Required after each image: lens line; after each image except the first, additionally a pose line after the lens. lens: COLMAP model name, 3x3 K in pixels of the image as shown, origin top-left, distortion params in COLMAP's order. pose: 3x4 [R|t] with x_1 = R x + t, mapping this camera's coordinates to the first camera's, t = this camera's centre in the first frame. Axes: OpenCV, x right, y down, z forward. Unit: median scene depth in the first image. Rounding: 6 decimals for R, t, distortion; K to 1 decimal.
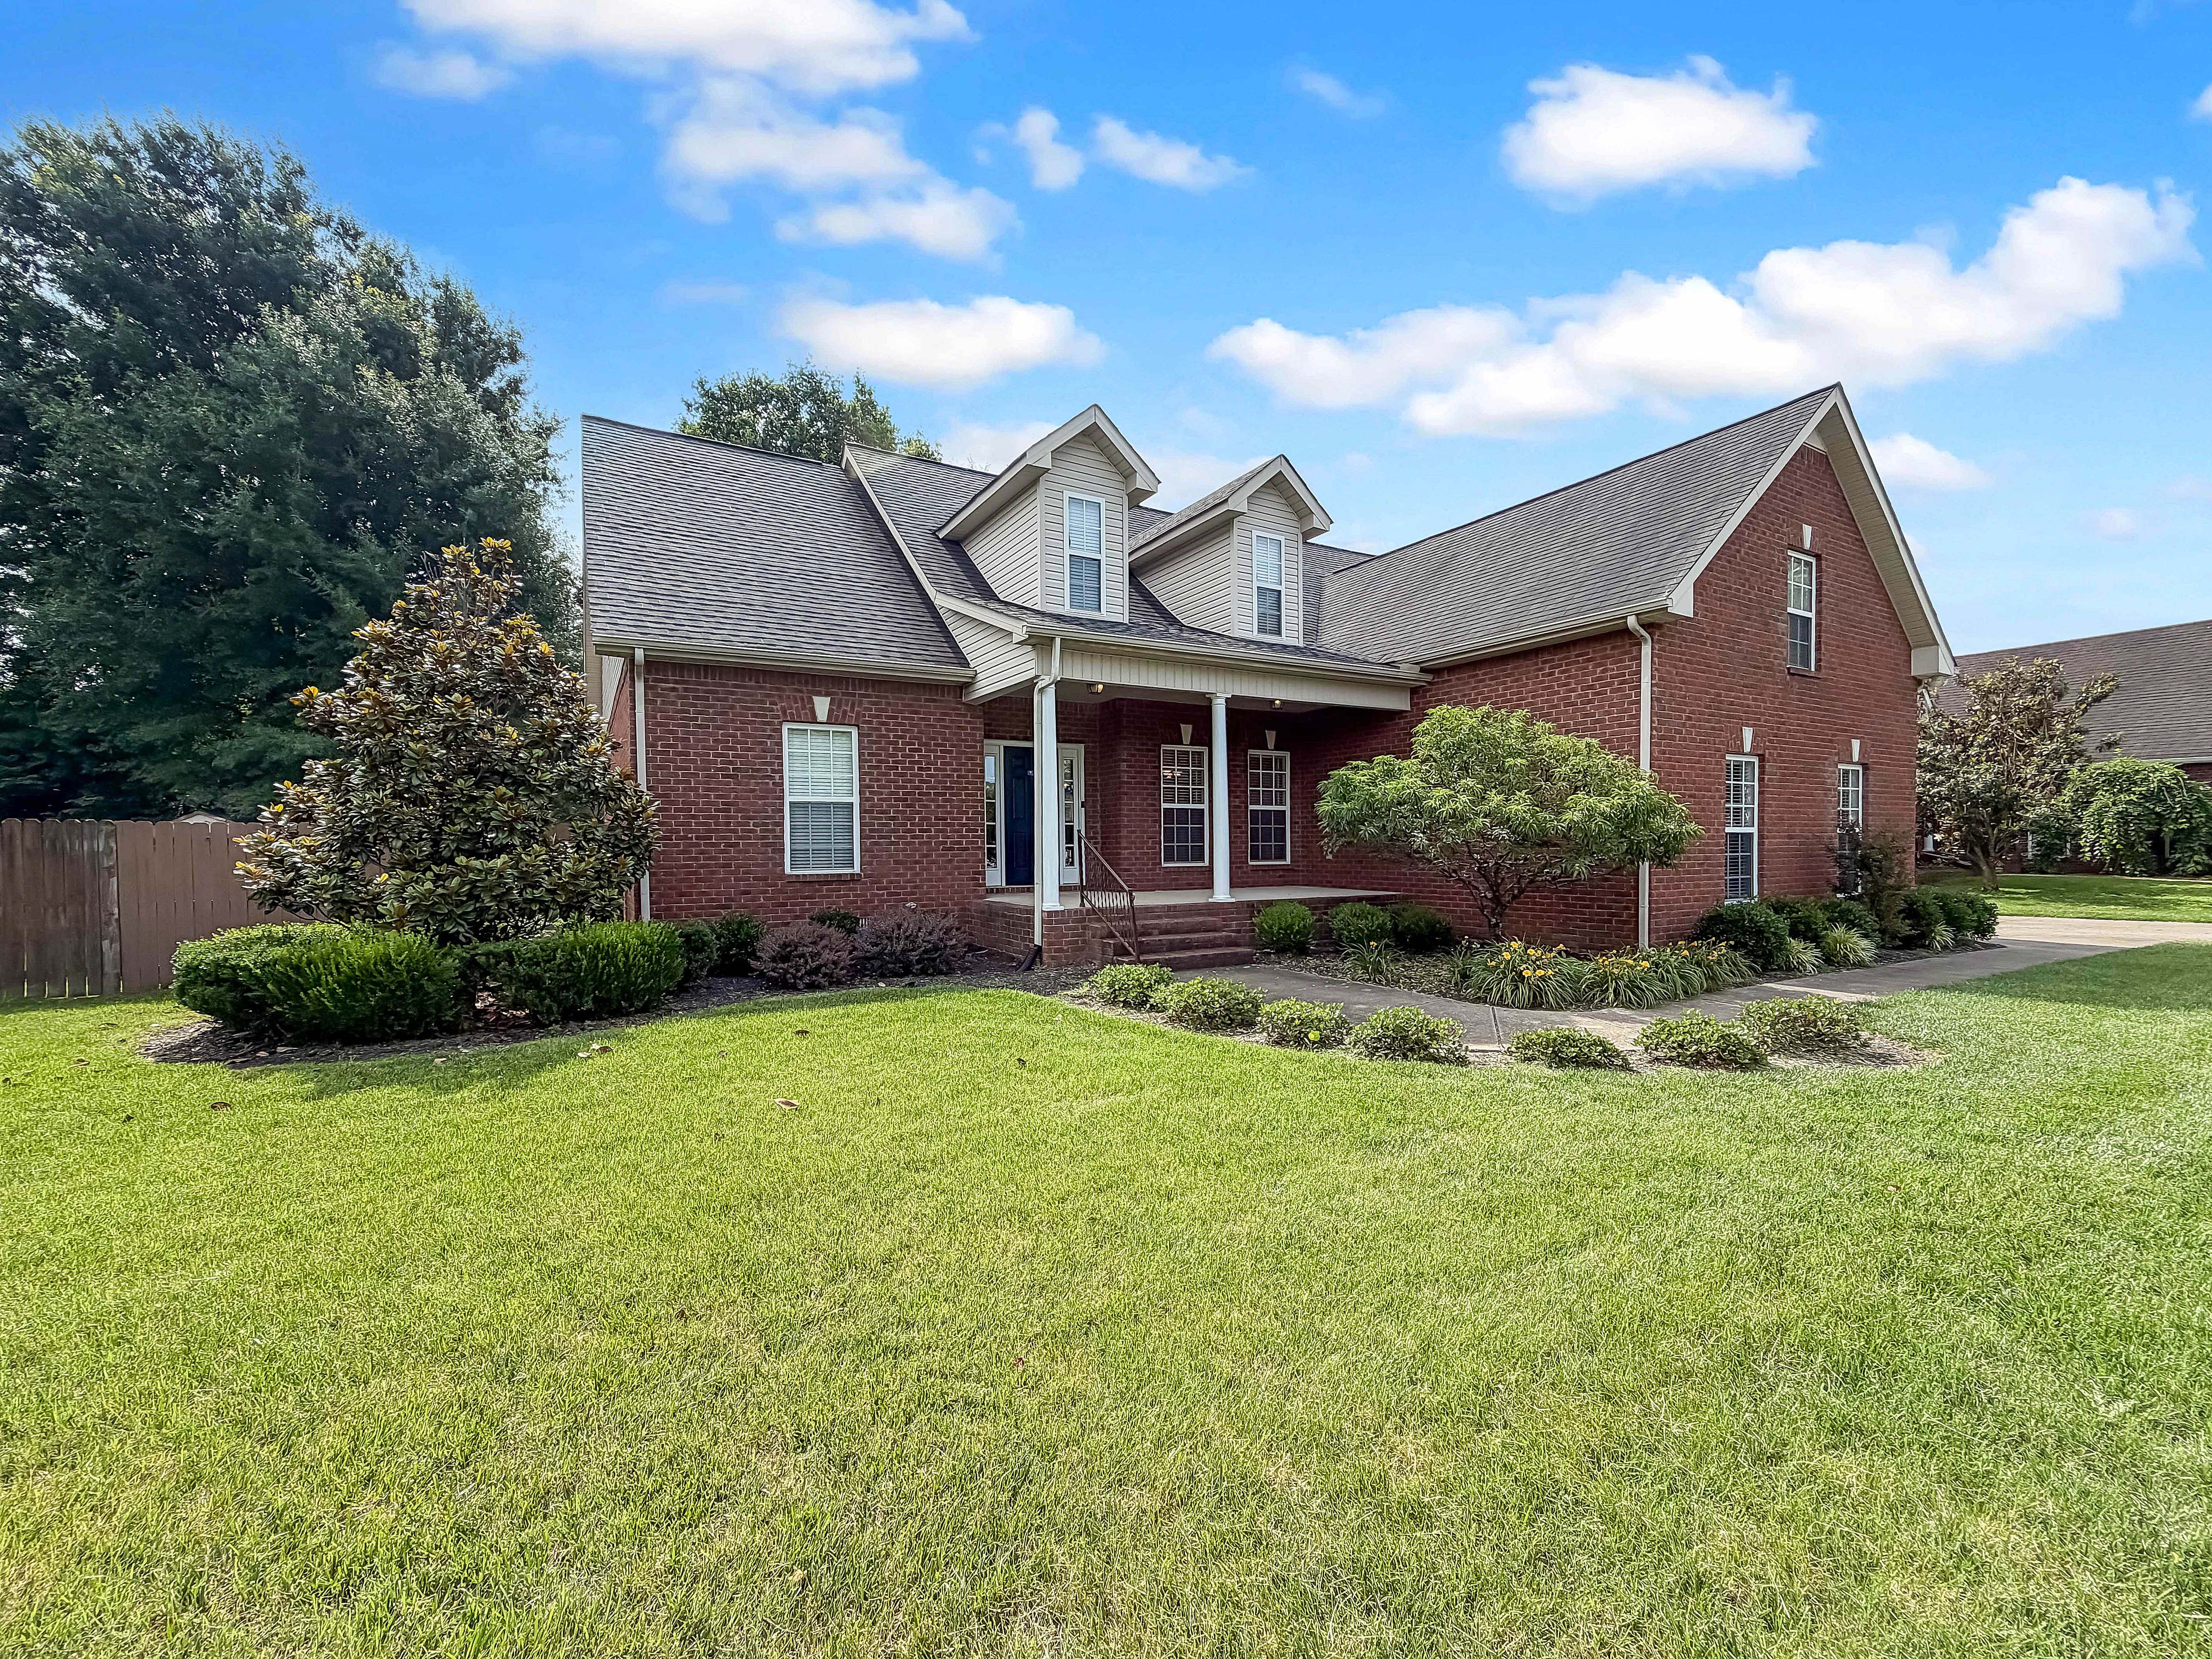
lens RADIAL K [[915.0, 0, 1100.3], [0, 915.0, 893.2], [0, 0, 1]] dist [0.000883, -0.000728]
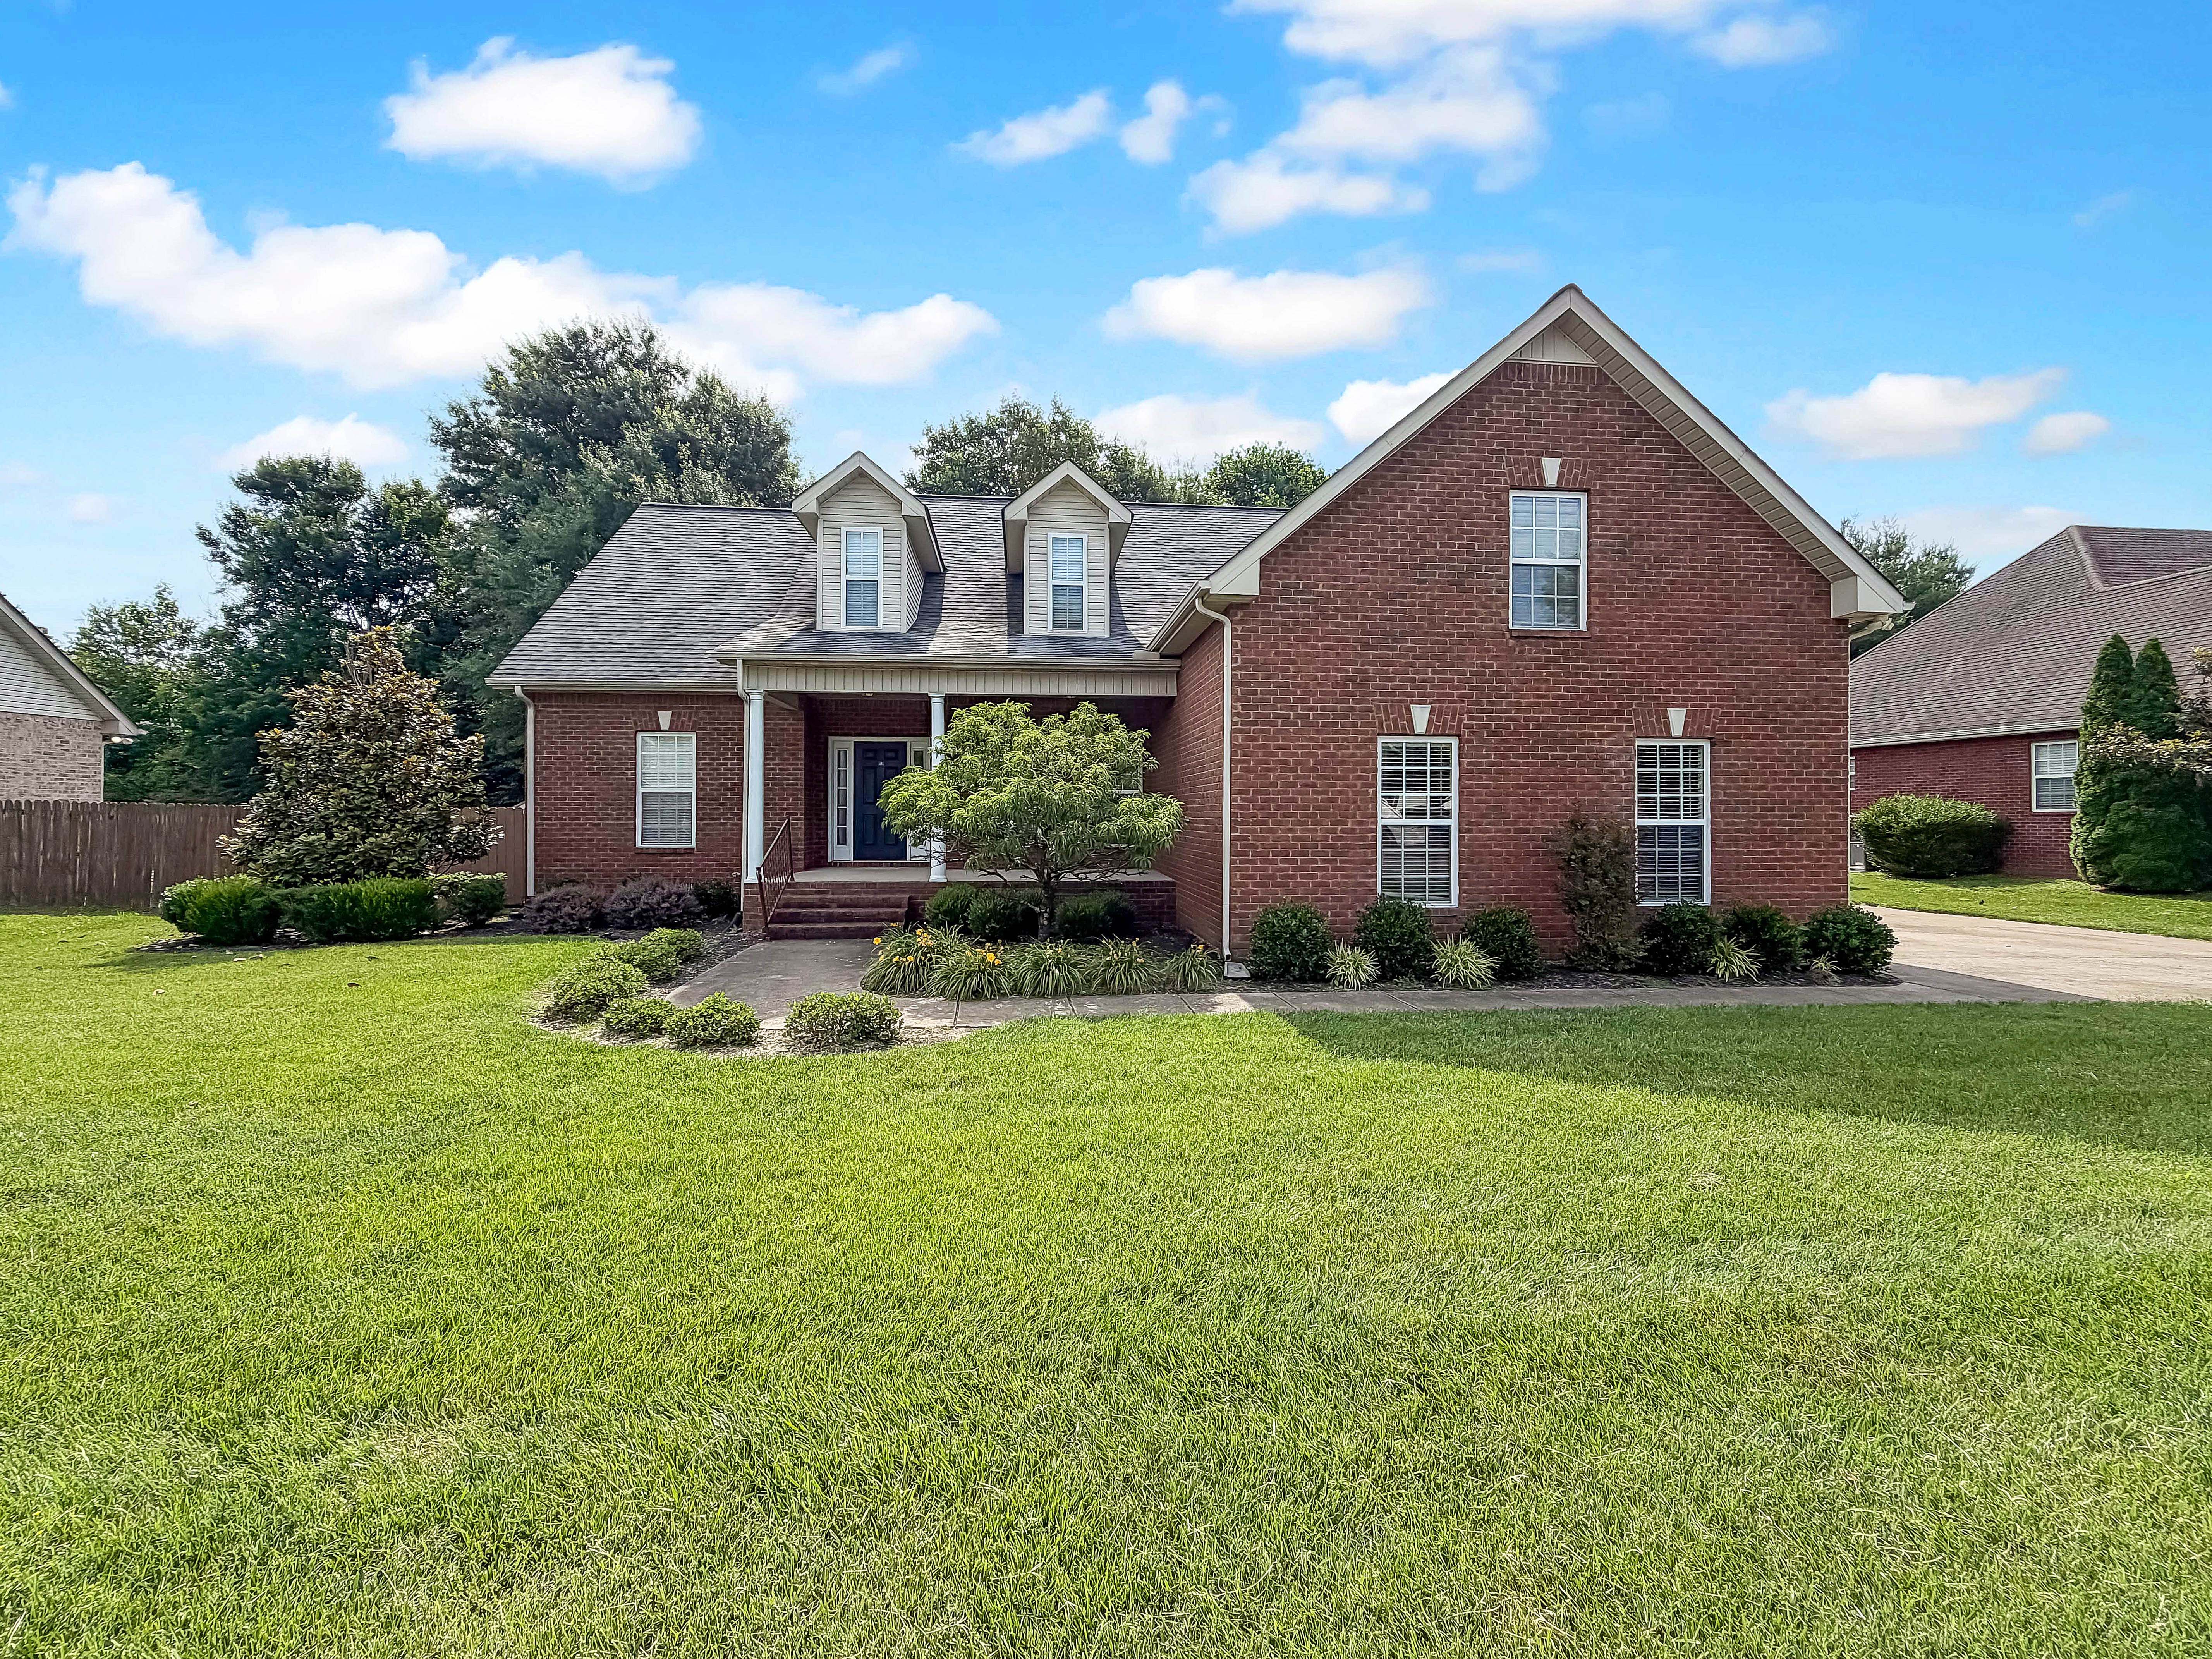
lens RADIAL K [[915.0, 0, 1123.1], [0, 915.0, 846.3], [0, 0, 1]] dist [0.000883, -0.000728]
pose [[0.911042, 0.022777, -0.411684, 0.815068], [-0.029933, 0.999492, -0.010943, -0.028398], [0.411225, 0.022293, 0.911261, 0.091517]]
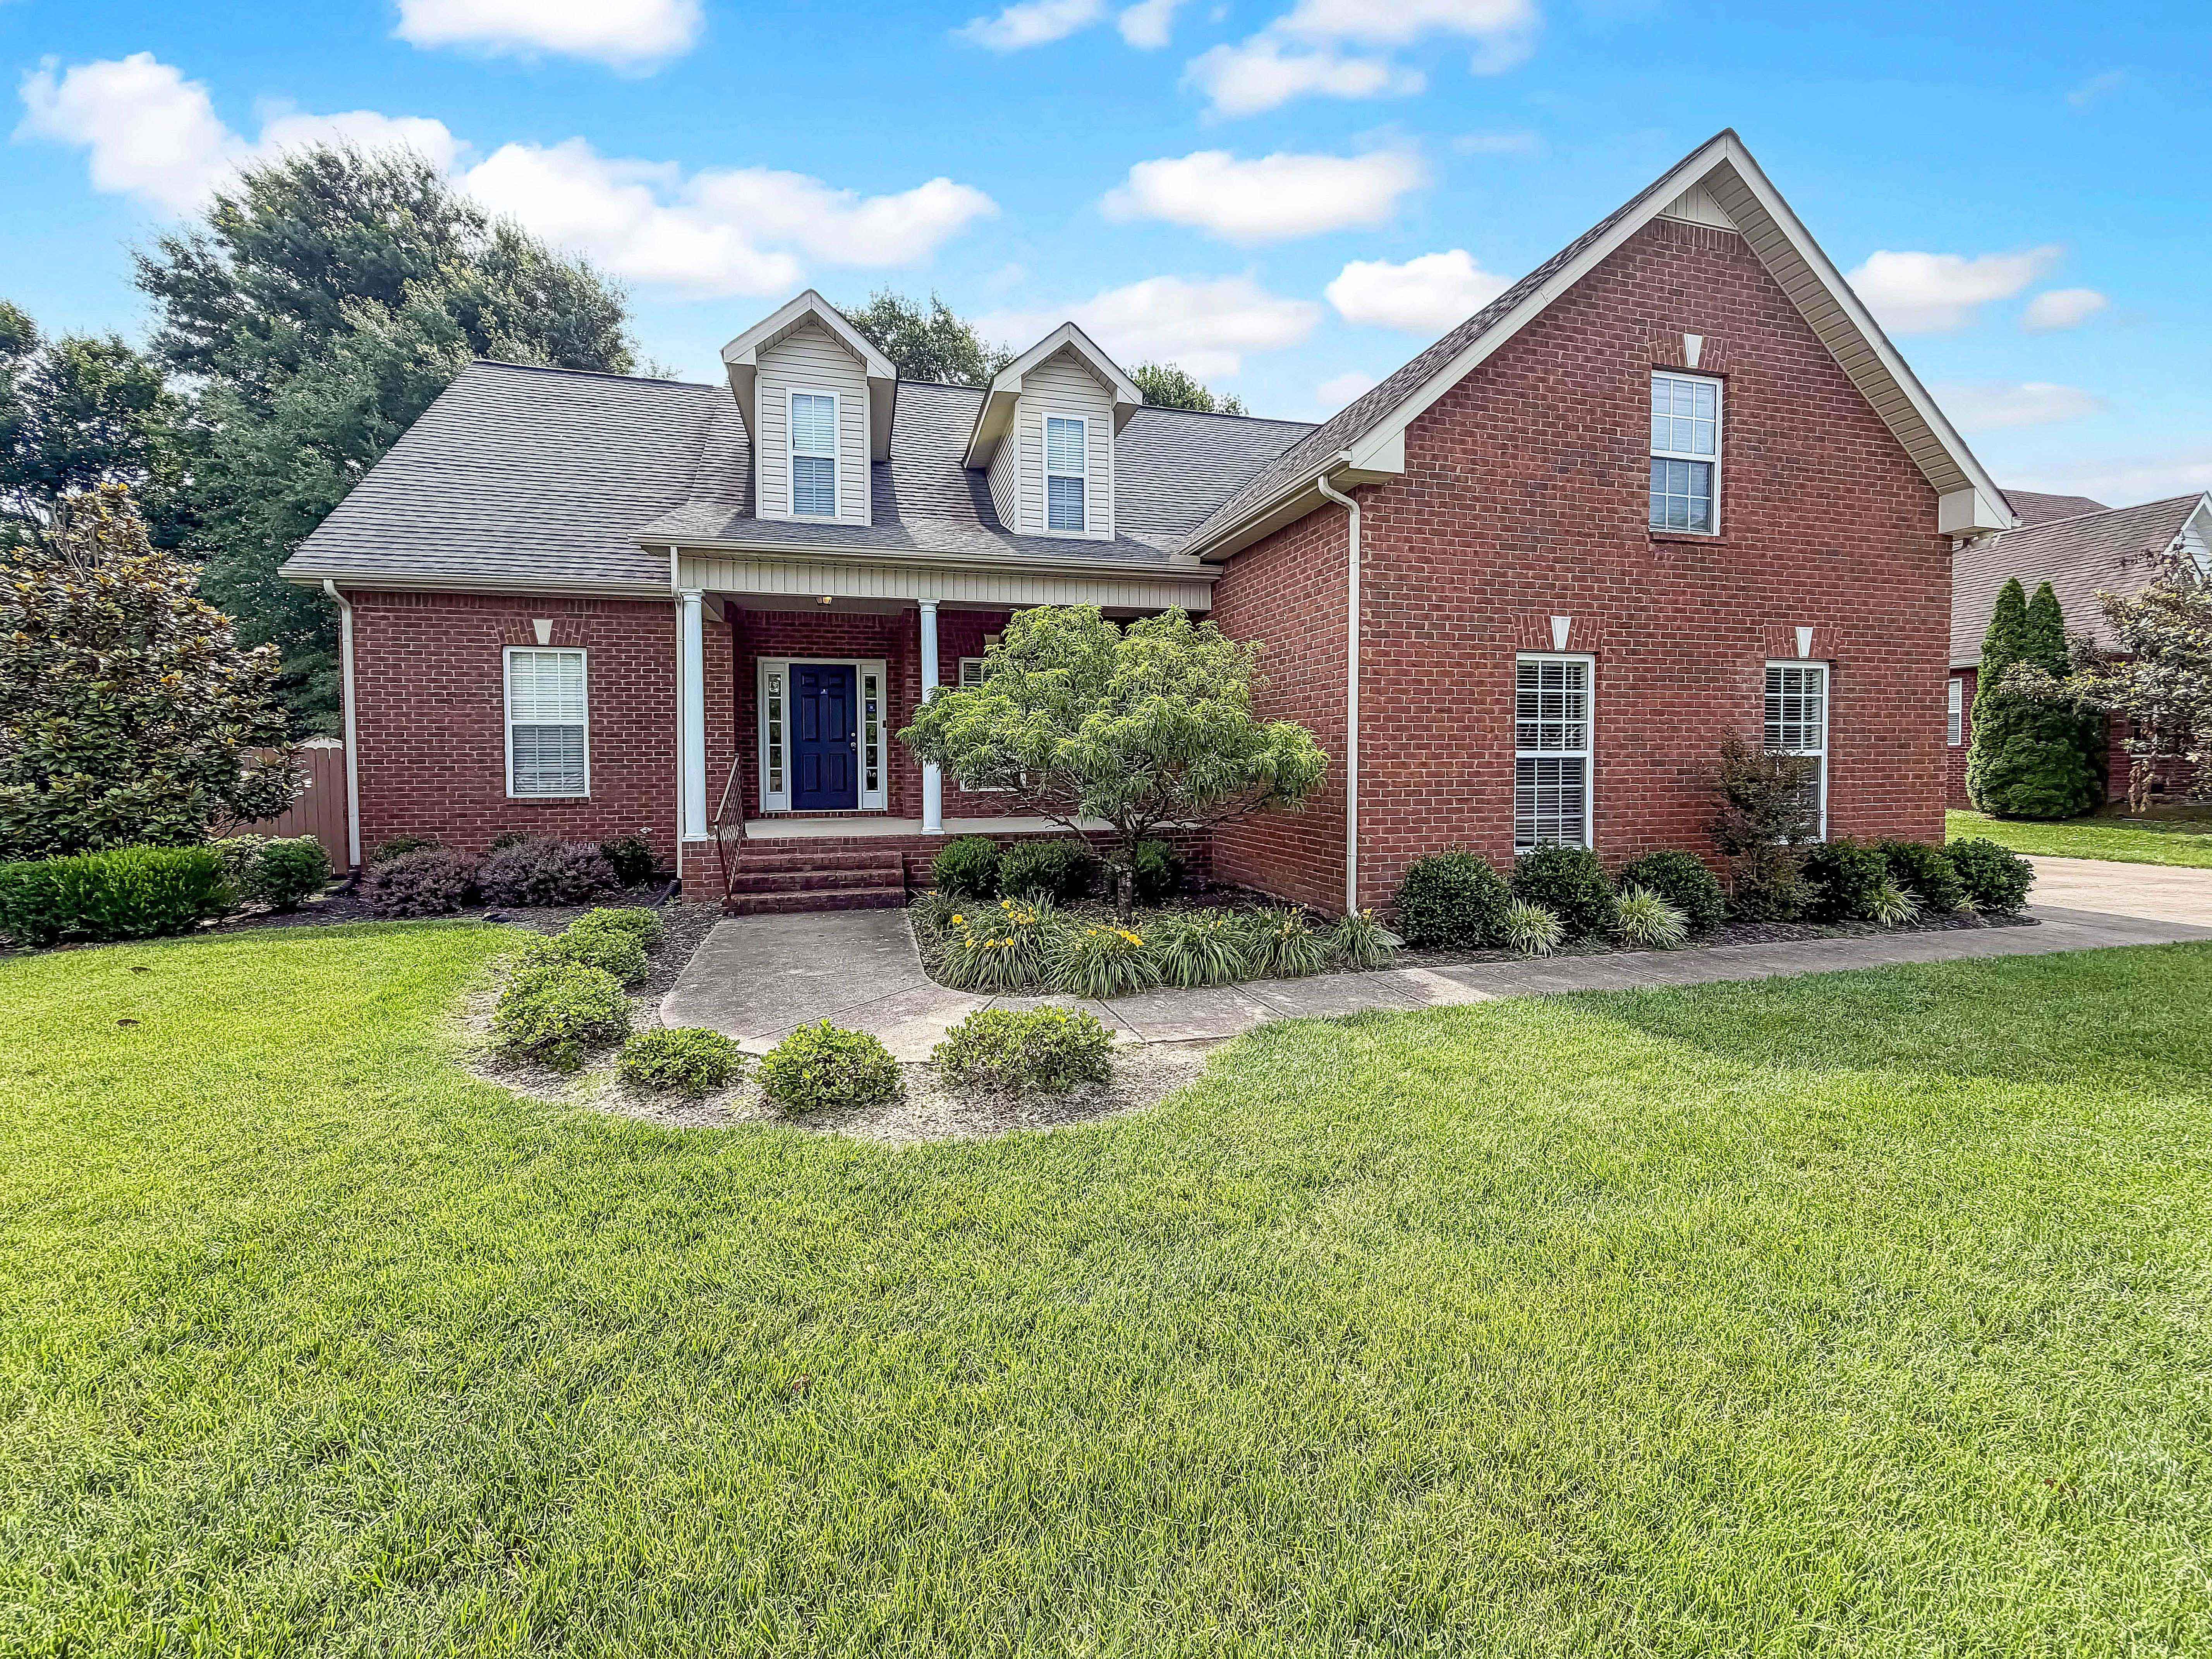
lens RADIAL K [[915.0, 0, 1118.5], [0, 915.0, 819.3], [0, 0, 1]] dist [0.000883, -0.000728]
pose [[0.968957, 0.018163, -0.246561, 0.547075], [-0.014496, 0.999756, 0.016679, -0.023284], [0.246804, -0.012588, 0.968984, 0.187595]]
